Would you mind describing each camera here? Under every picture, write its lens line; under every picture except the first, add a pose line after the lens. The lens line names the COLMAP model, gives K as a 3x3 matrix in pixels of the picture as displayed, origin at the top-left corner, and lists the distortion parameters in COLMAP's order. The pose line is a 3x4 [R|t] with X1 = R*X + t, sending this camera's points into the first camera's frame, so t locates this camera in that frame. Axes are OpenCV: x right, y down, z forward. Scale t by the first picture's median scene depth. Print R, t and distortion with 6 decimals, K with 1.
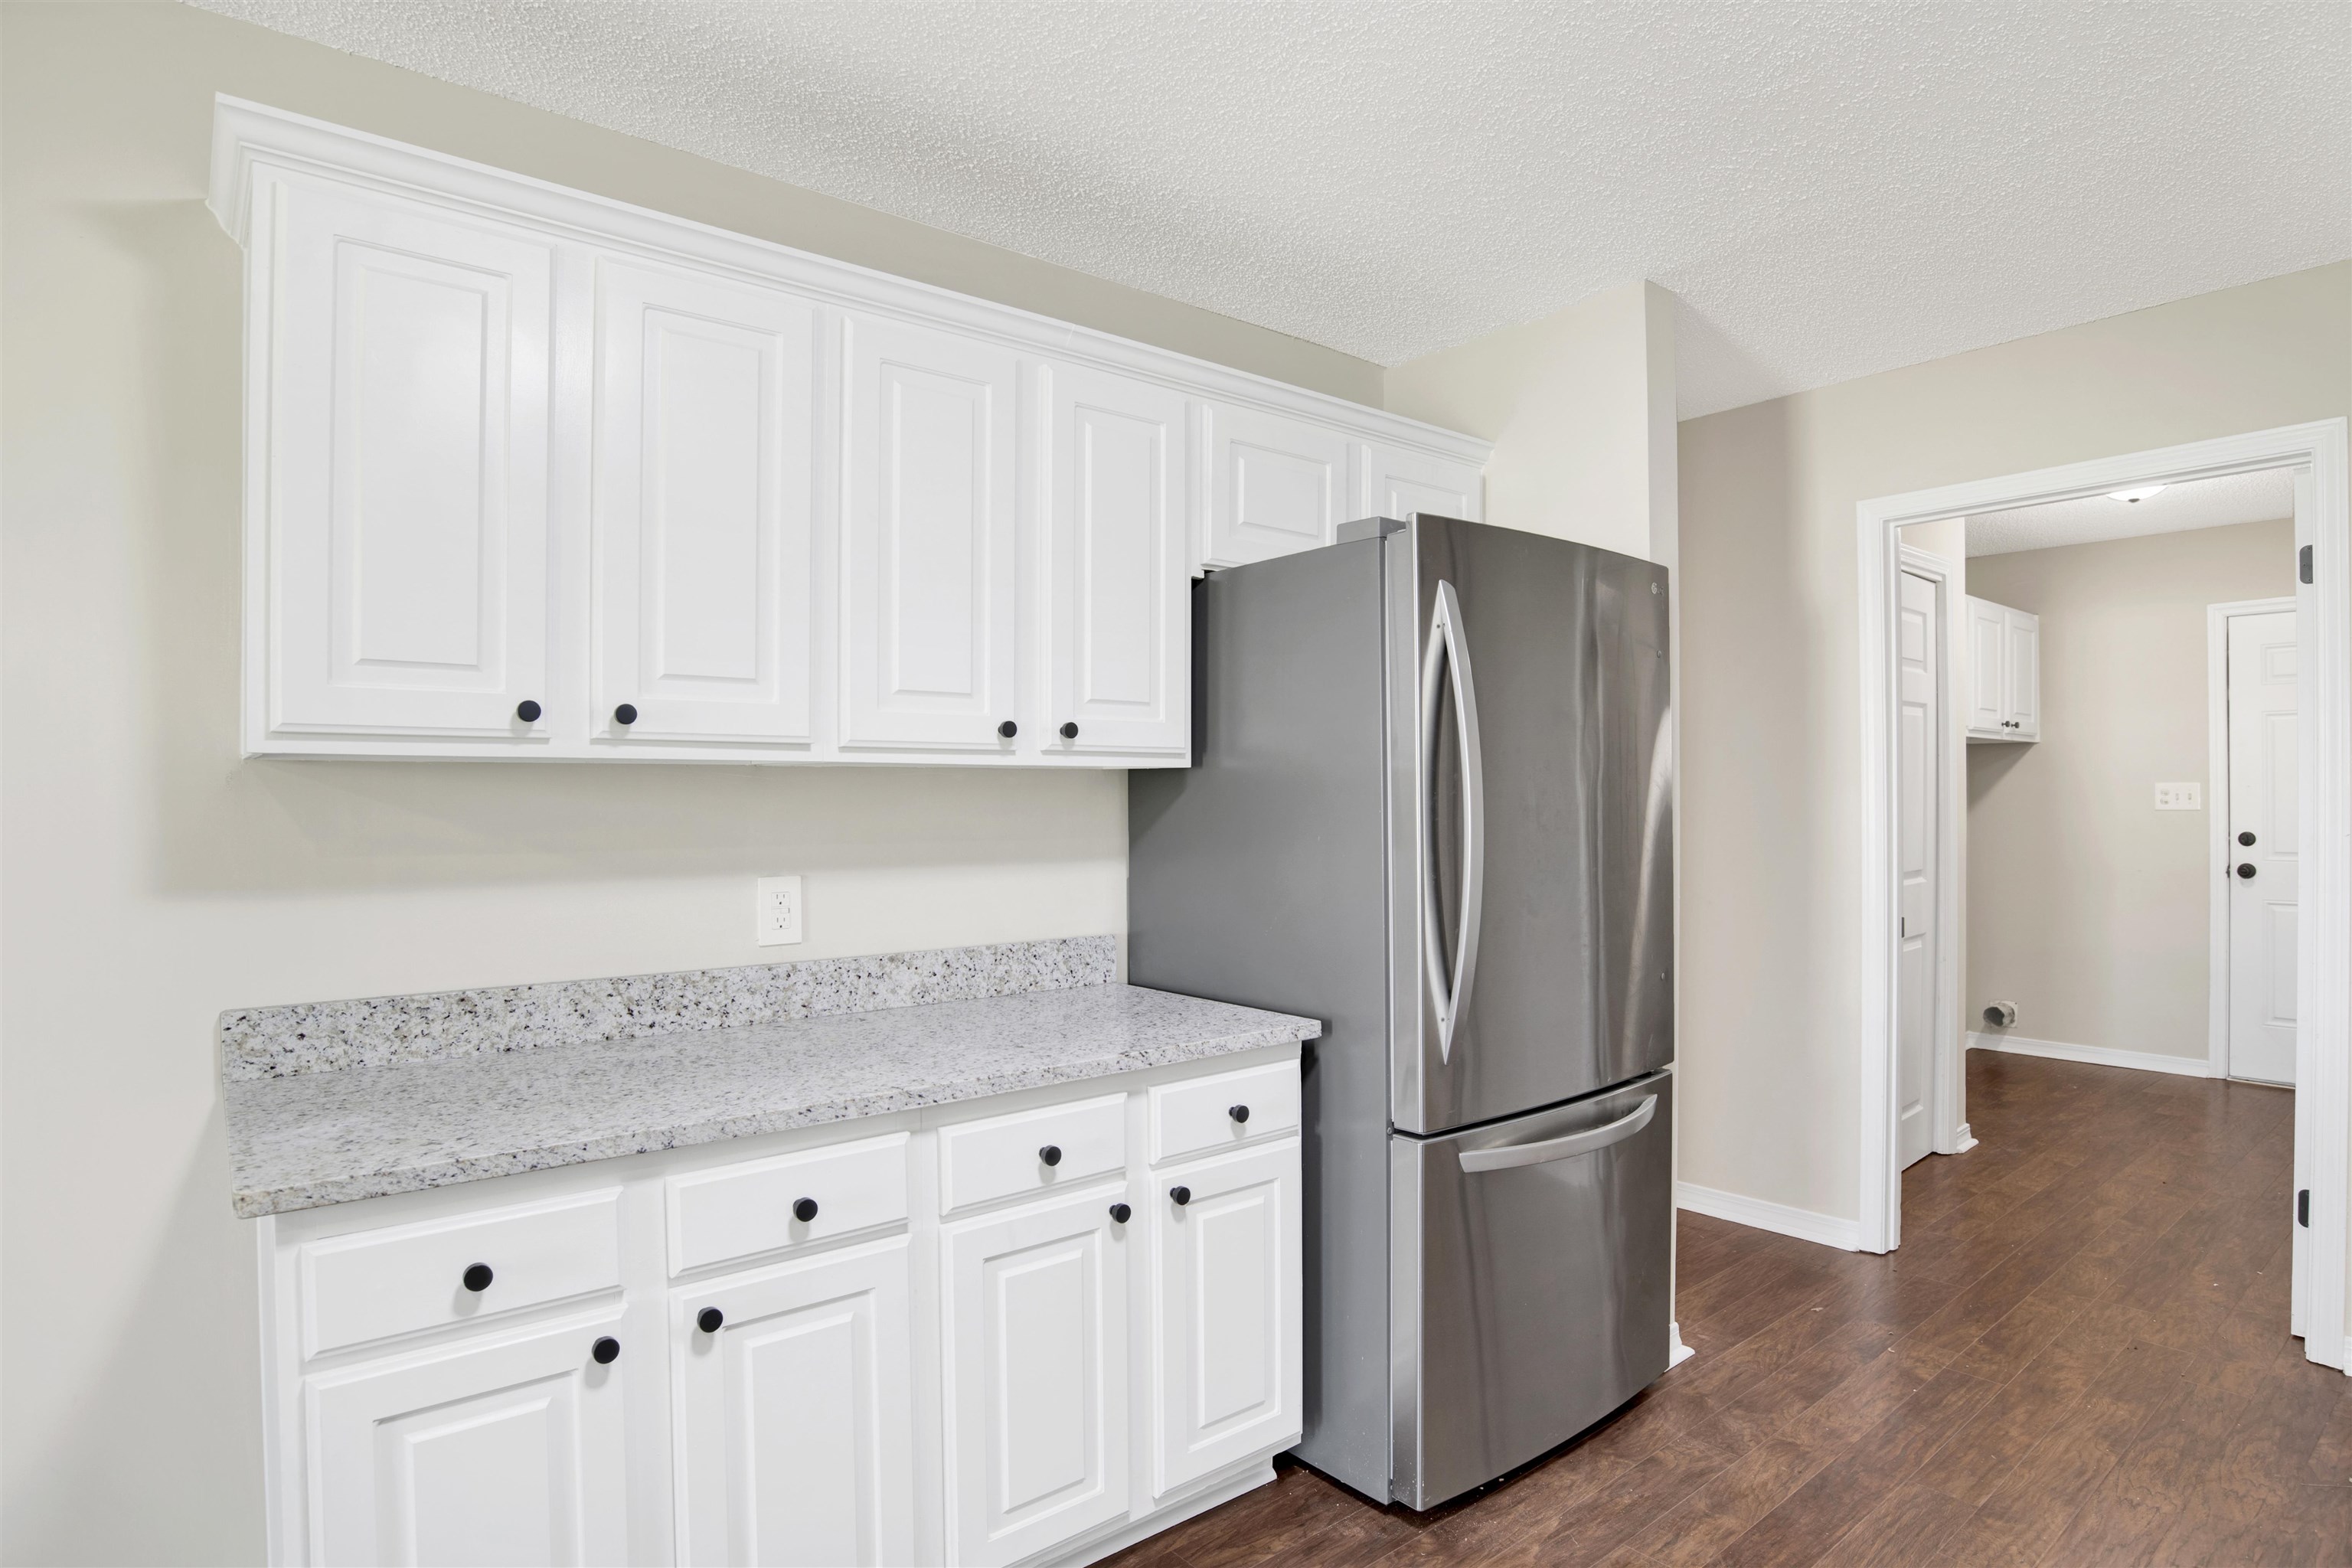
lens RADIAL K [[1247.4, 0, 1180.0], [0, 1247.4, 795.2], [0, 0, 1]] dist [-0.066889, 0.019491]
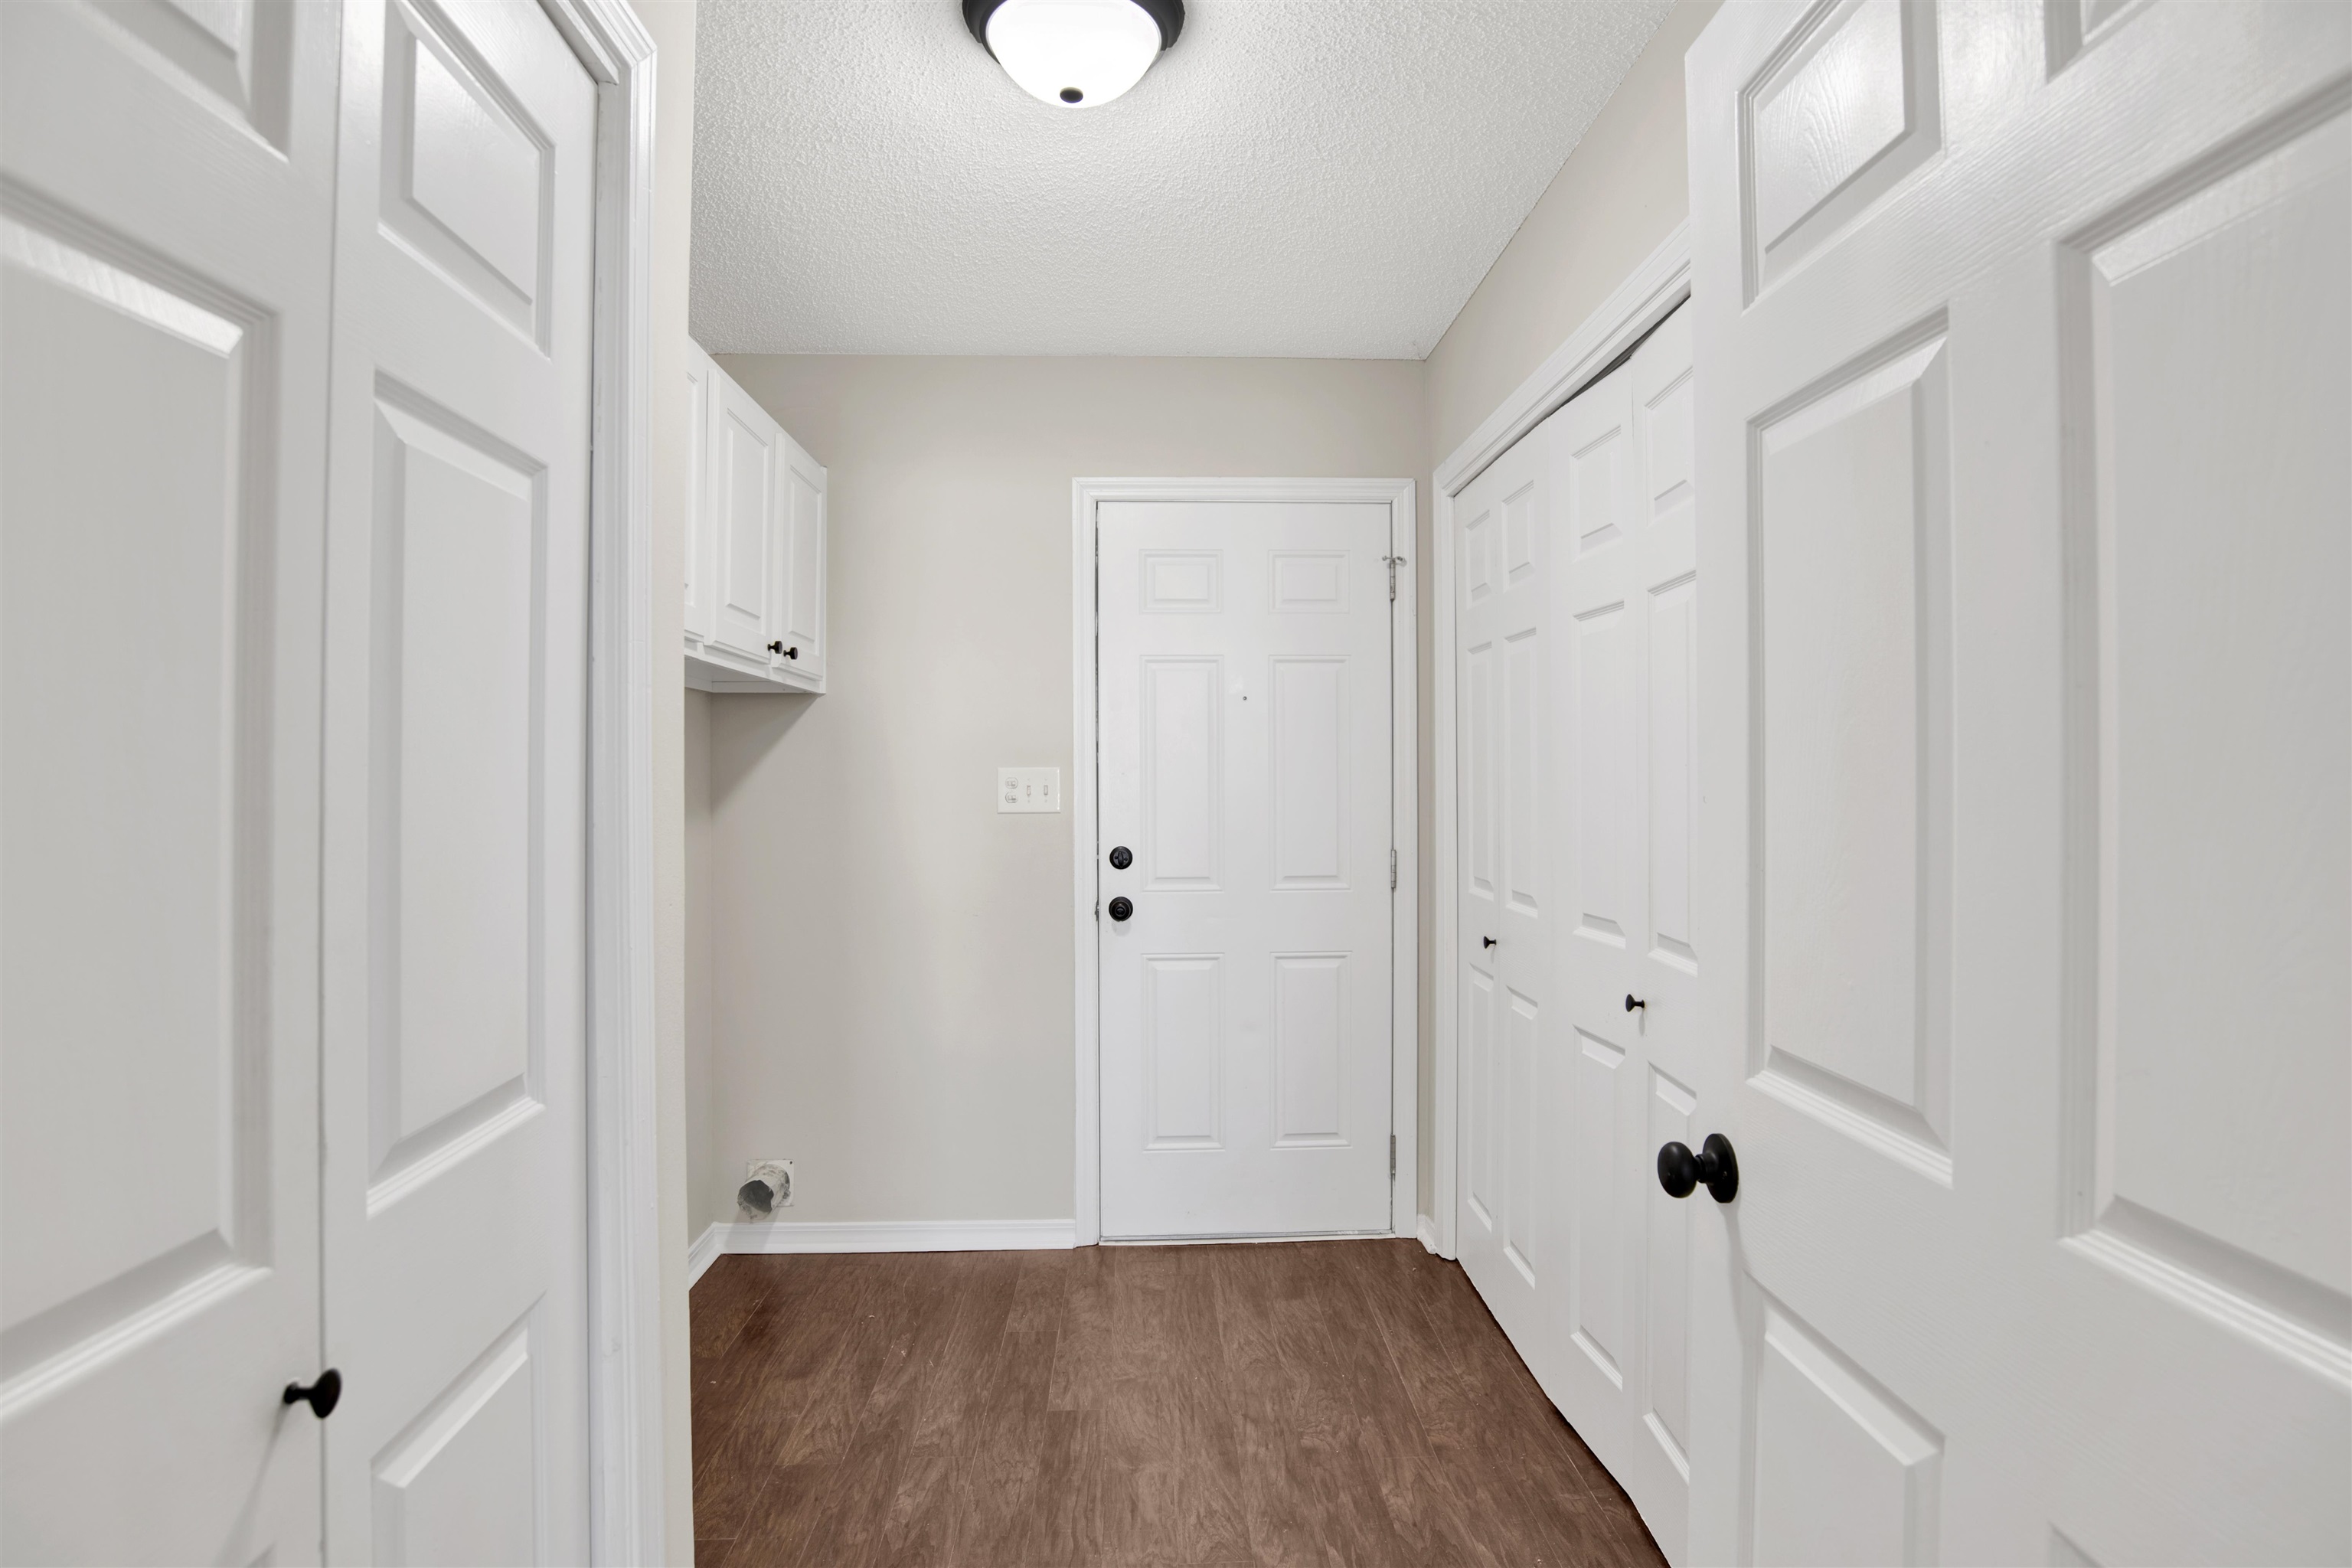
lens RADIAL K [[1247.4, 0, 1188.7], [0, 1247.4, 772.3], [0, 0, 1]] dist [-0.066889, 0.019491]
pose [[0.593925, 0.006932, 0.804490, 0.374899], [0.003451, 0.999932, -0.011164, -0.000721], [-0.804513, 0.009407, 0.593861, 0.564877]]
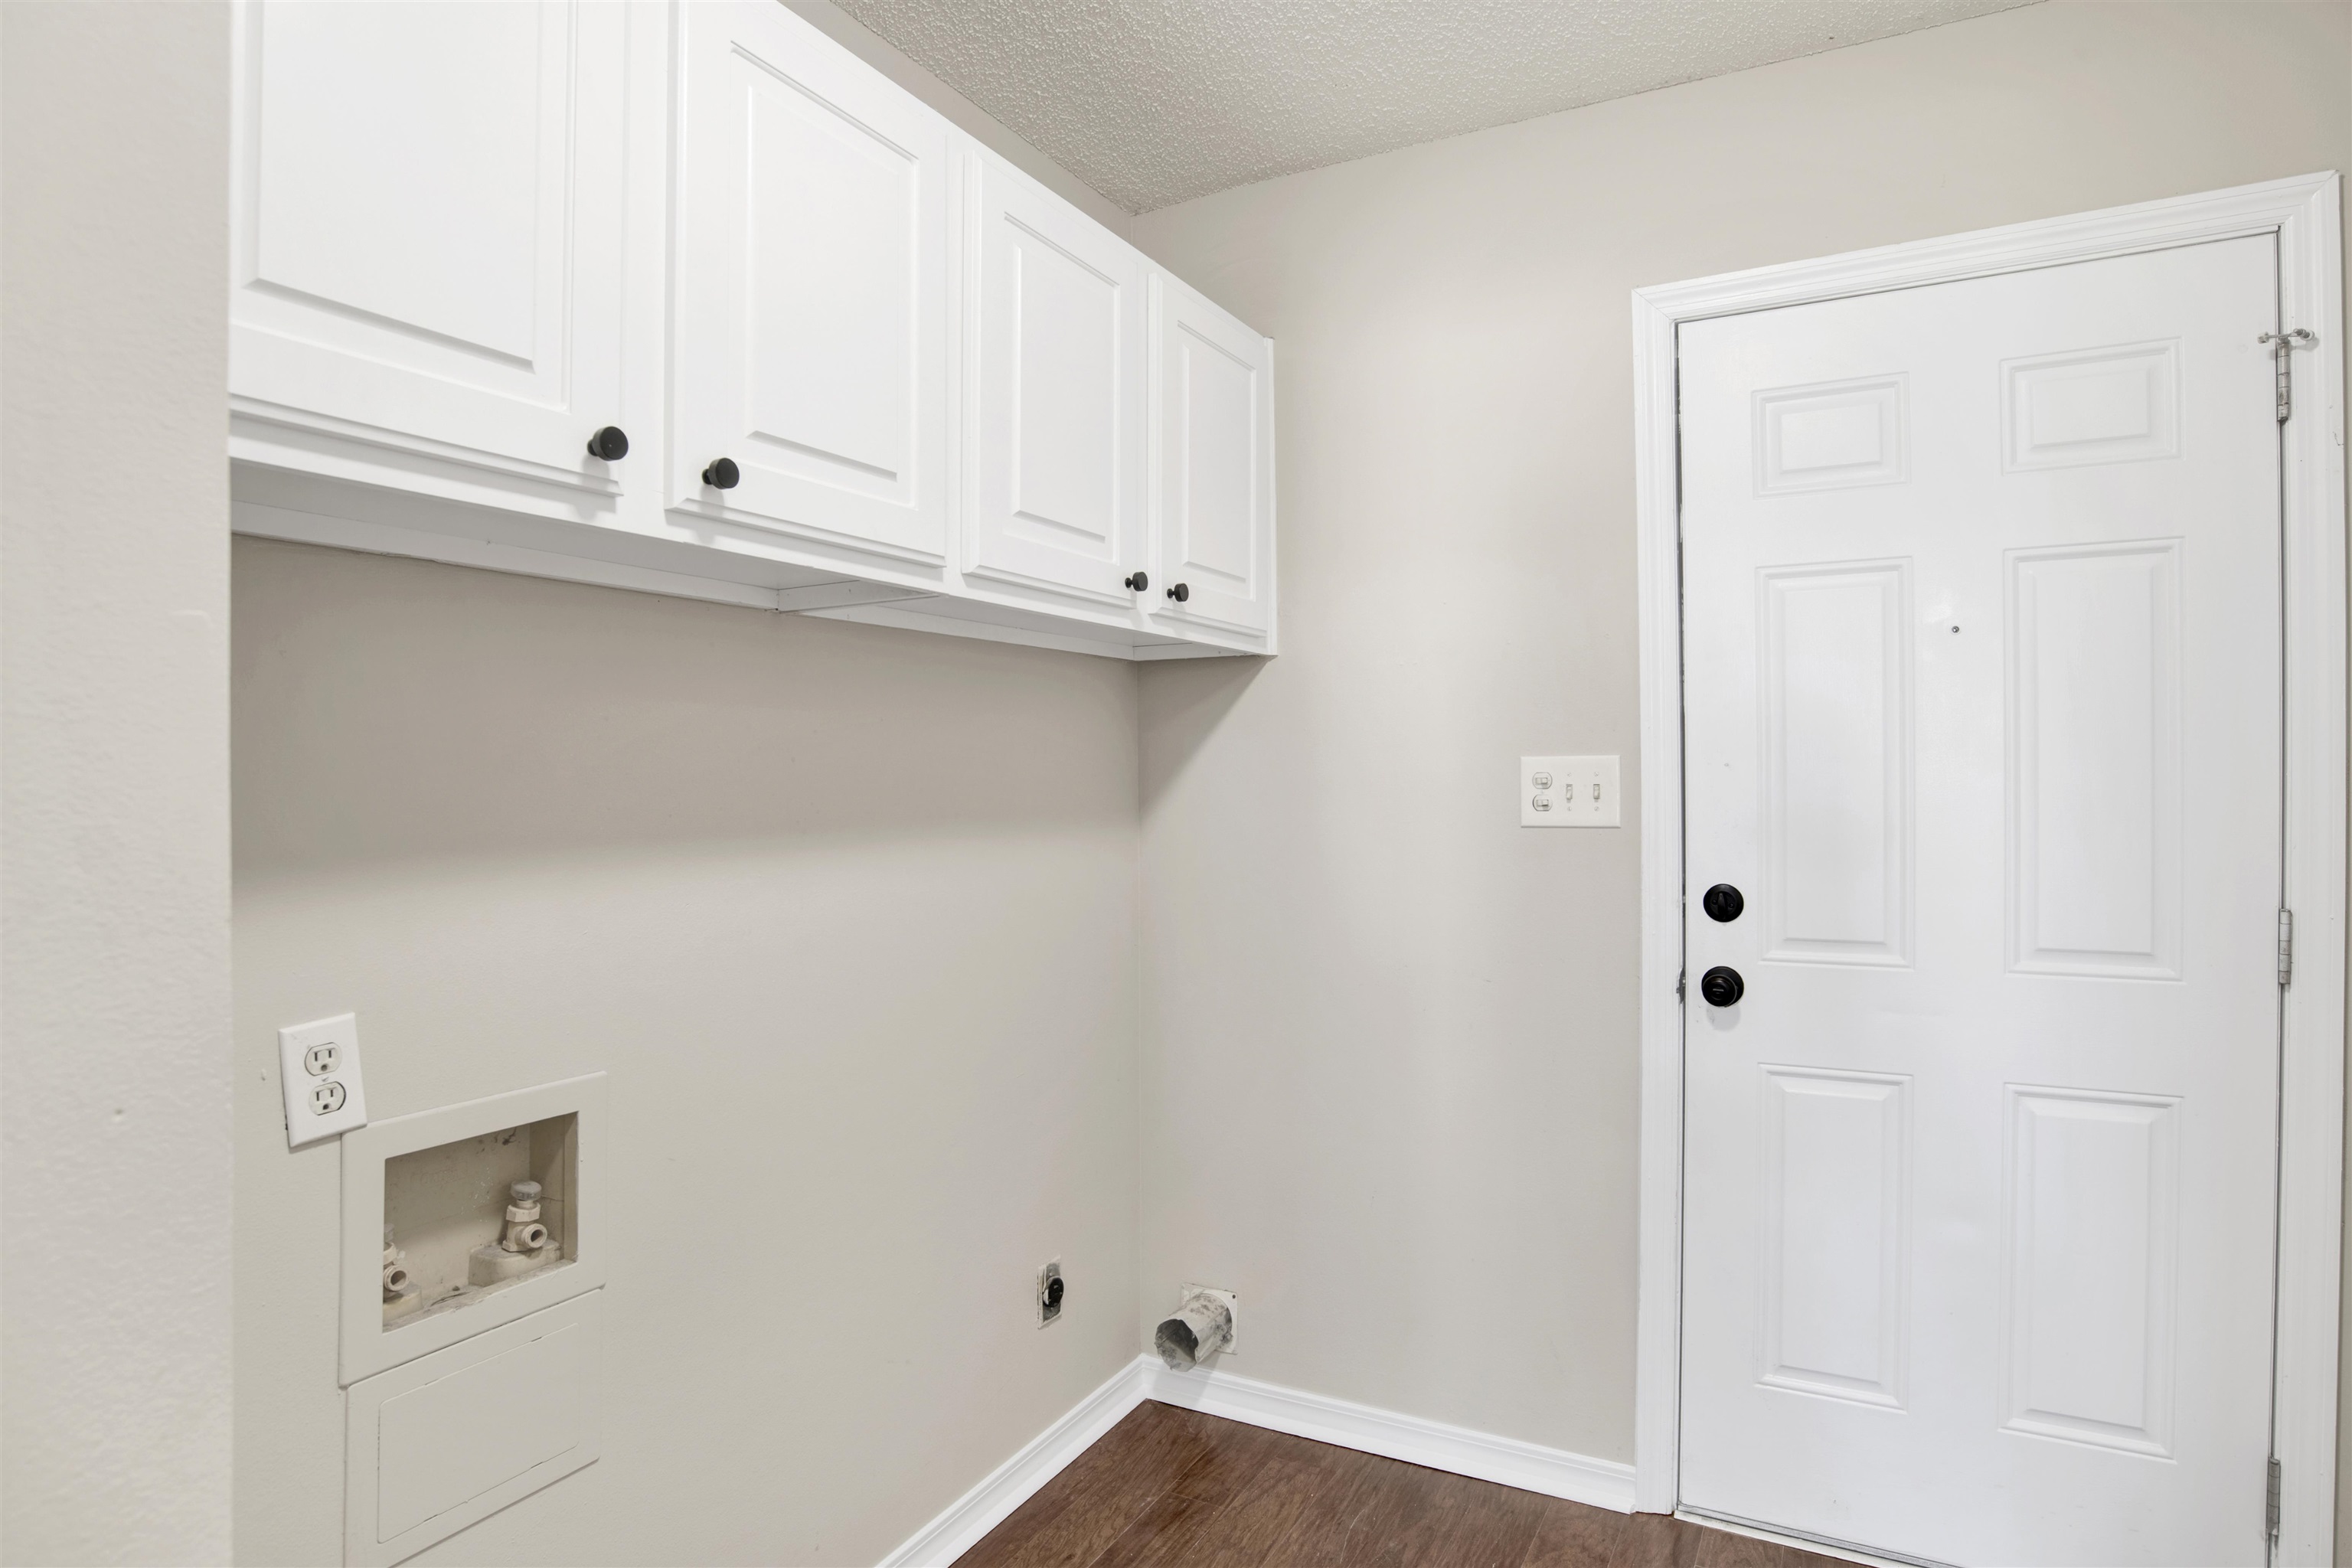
lens RADIAL K [[1247.4, 0, 1179.1], [0, 1247.4, 789.7], [0, 0, 1]] dist [-0.066889, 0.019491]
pose [[0.926757, -0.000151, 0.375662, 0.564909], [0.000936, 0.999998, -0.001906, 0.001073], [-0.375661, 0.002118, 0.926755, 0.678961]]
